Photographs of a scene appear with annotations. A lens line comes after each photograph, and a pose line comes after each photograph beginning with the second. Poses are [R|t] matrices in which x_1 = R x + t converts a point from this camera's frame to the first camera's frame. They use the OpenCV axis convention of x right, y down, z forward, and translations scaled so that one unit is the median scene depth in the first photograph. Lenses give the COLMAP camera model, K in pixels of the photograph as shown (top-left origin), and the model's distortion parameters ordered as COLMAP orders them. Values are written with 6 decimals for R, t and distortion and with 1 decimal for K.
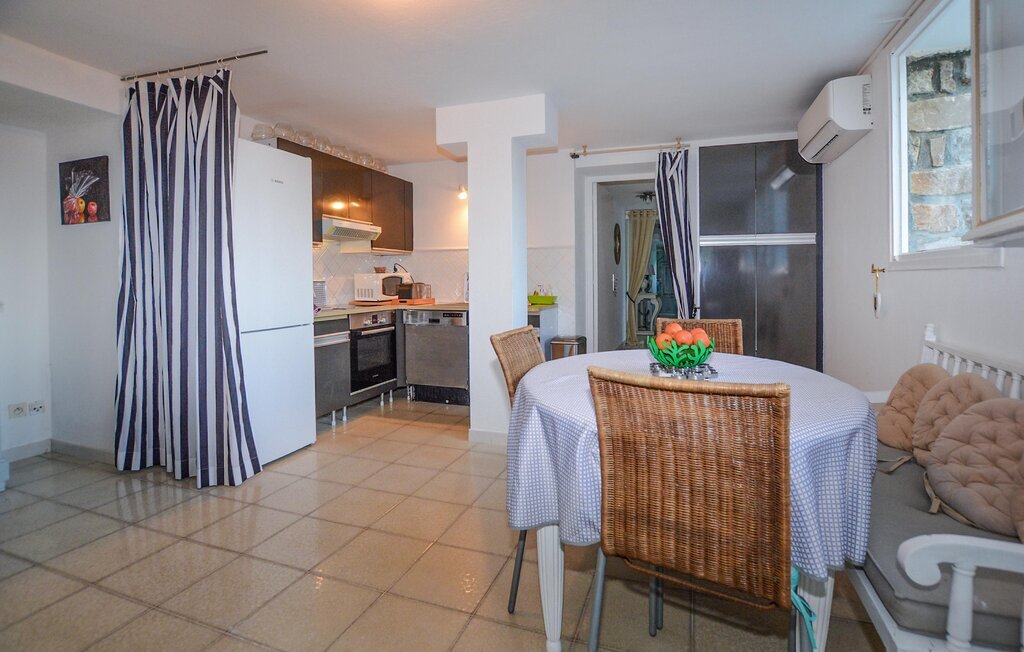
lens RADIAL K [[471.5, 0, 523.7], [0, 471.5, 286.2], [0, 0, 1]] dist [-0.021948, 0.000057]
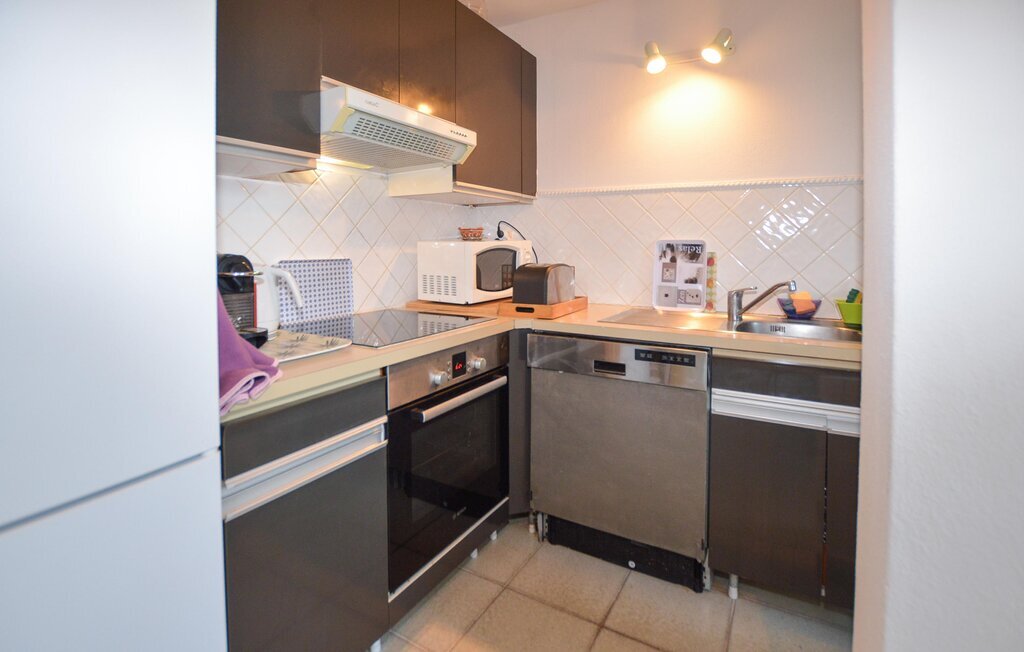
lens RADIAL K [[486.0, 0, 512.8], [0, 486.0, 252.6], [0, 0, 1]] dist [-0.027868, -0.000024]
pose [[0.981024, 0.012340, -0.193495, -0.201732], [-0.012380, 0.999923, 0.001006, -0.020277], [0.193493, 0.001409, 0.981101, 0.631571]]
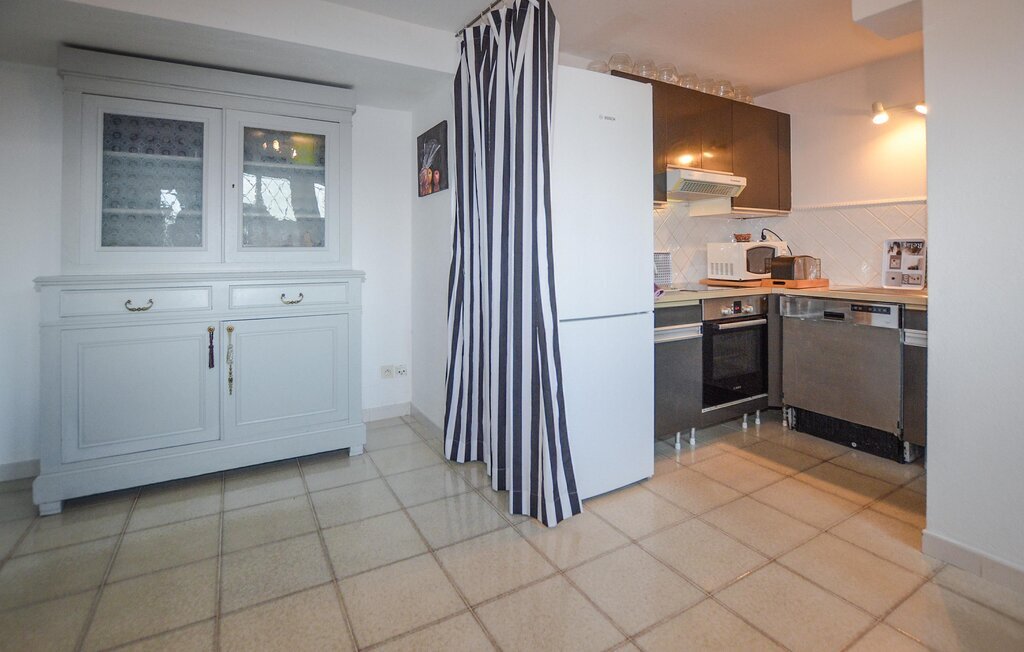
lens RADIAL K [[486.0, 0, 512.8], [0, 486.0, 252.6], [0, 0, 1]] dist [-0.027868, -0.000024]
pose [[0.756669, 0.004804, -0.653780, -0.098980], [-0.010607, 0.999932, -0.004928, -0.004564], [0.653712, 0.010663, 0.756668, 0.232610]]
